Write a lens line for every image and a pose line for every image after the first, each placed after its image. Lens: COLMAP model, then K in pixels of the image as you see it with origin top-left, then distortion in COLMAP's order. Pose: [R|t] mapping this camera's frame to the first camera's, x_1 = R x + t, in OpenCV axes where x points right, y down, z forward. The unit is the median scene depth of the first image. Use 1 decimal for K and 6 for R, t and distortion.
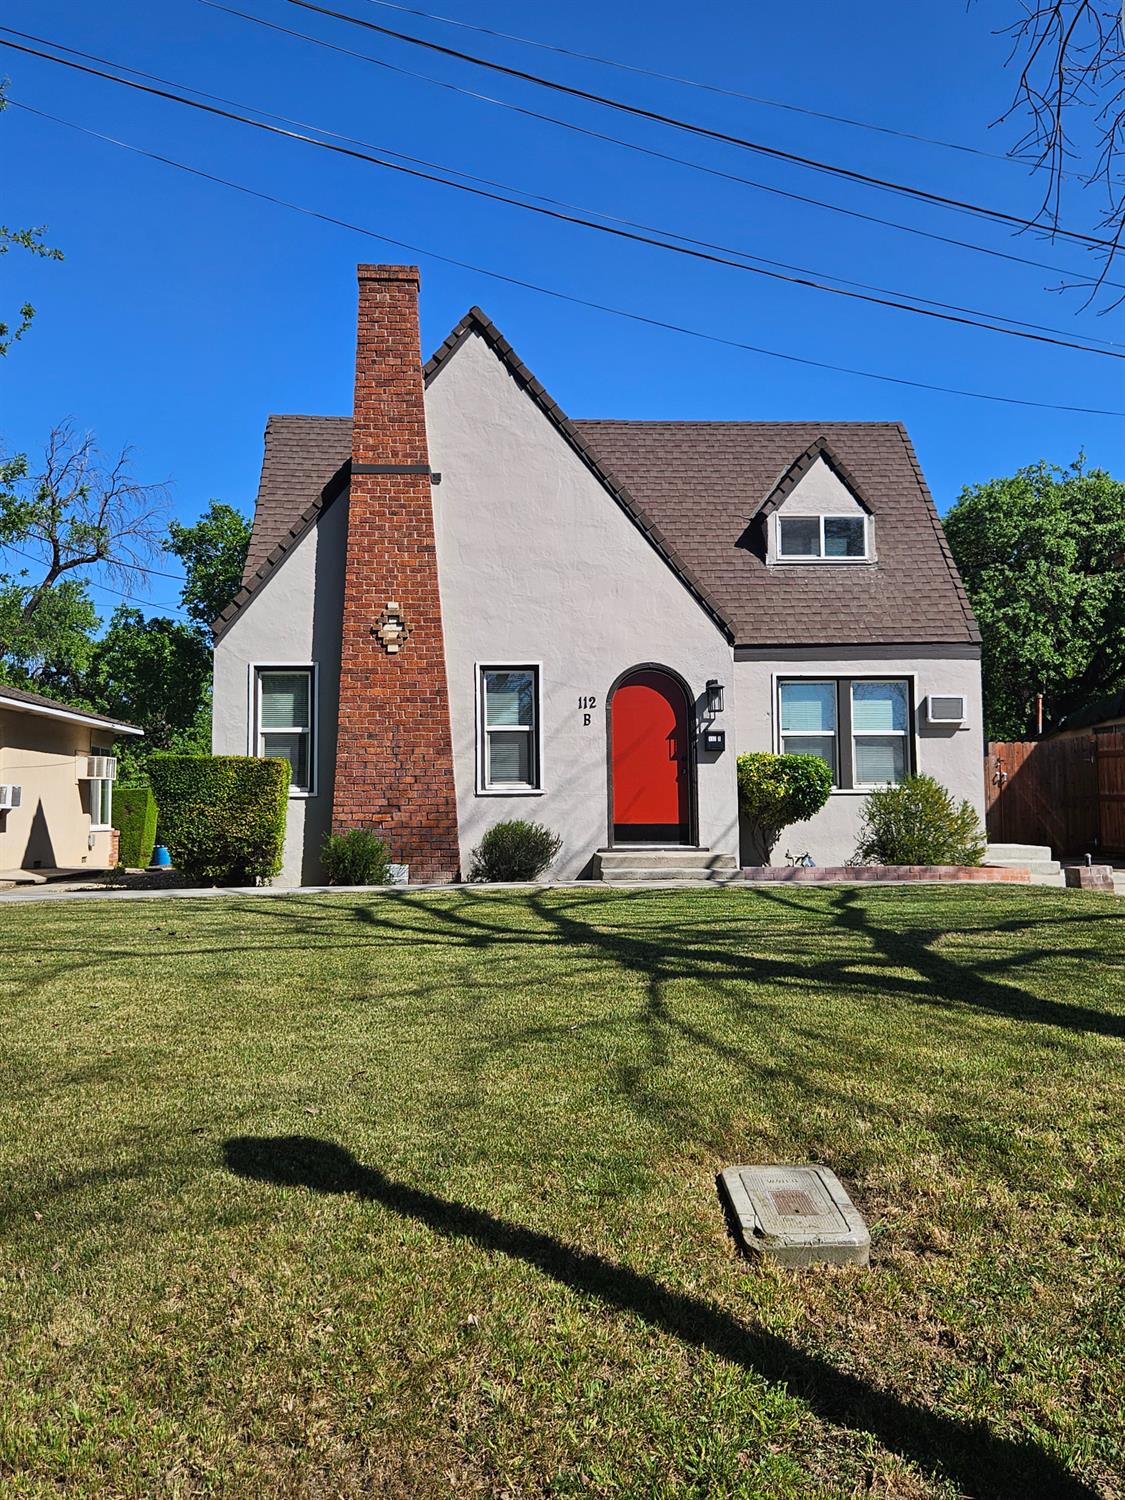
lens RADIAL K [[1325.4, 0, 573.2], [0, 1325.4, 747.2], [0, 0, 1]] dist [0.054039, -0.002992]
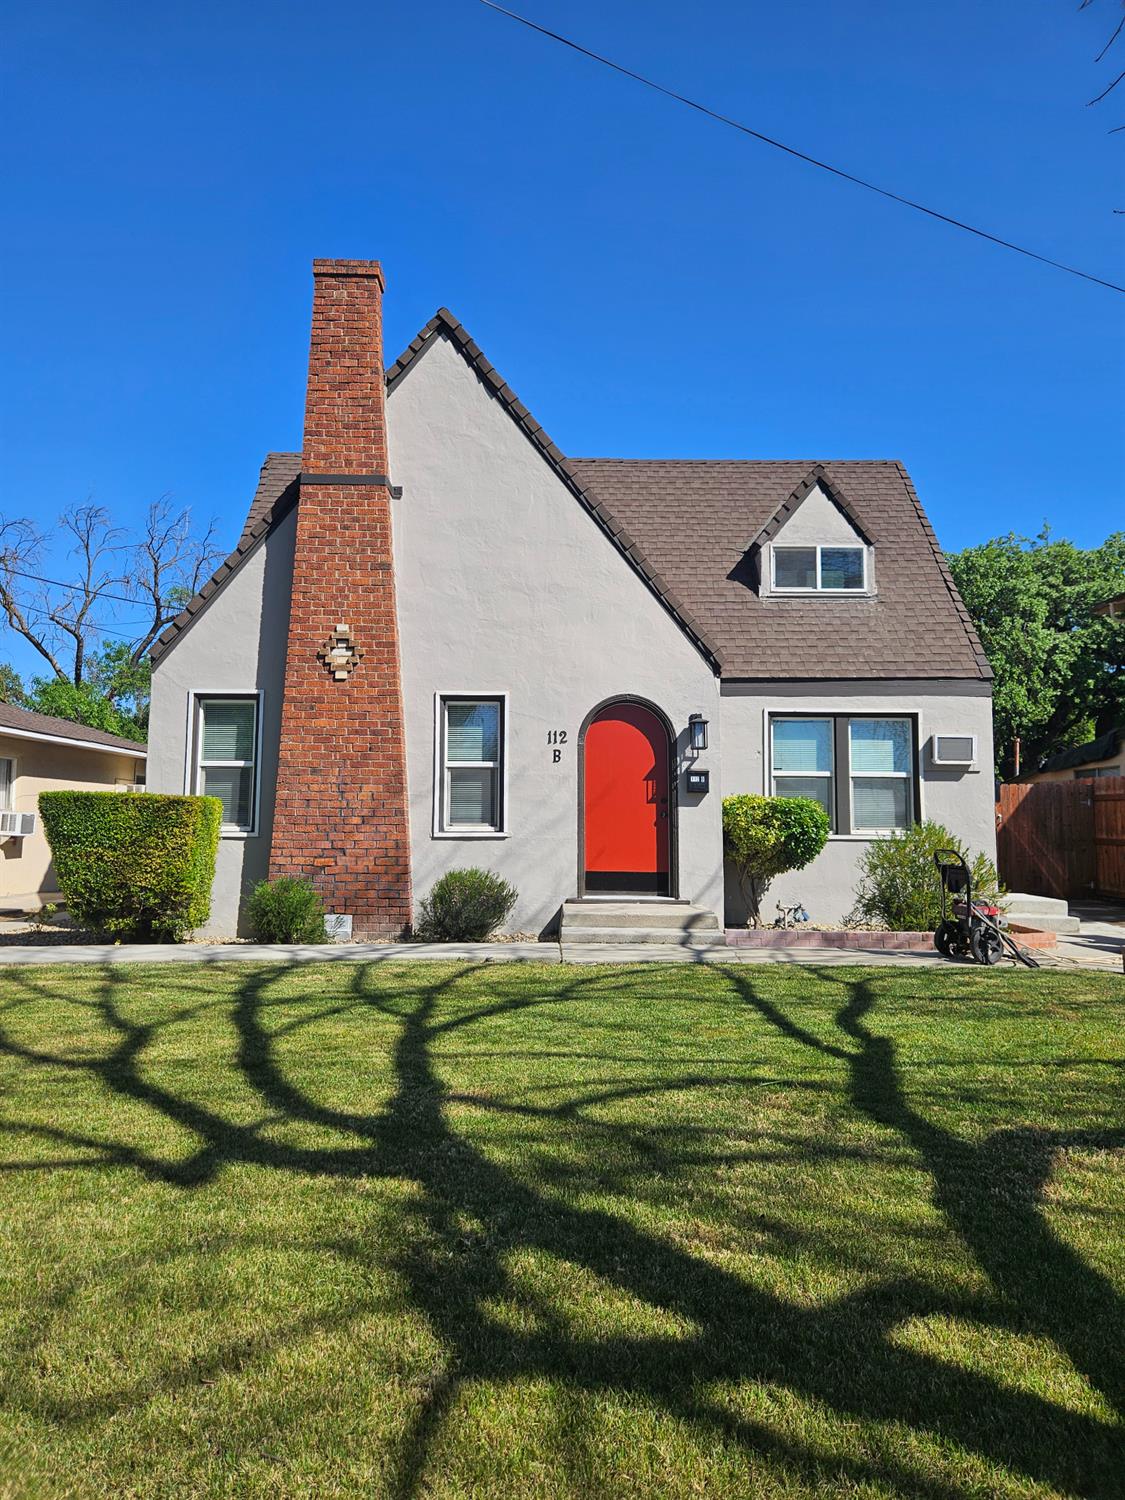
lens RADIAL K [[1014.7, 0, 567.0], [0, 1014.7, 754.5], [0, 0, 1]] dist [0.054648, -0.000776]
pose [[0.998671, 0.012338, -0.050035, 0.051933], [-0.013428, 0.999678, -0.021524, -0.007007], [0.049753, 0.022167, 0.998516, 0.303072]]
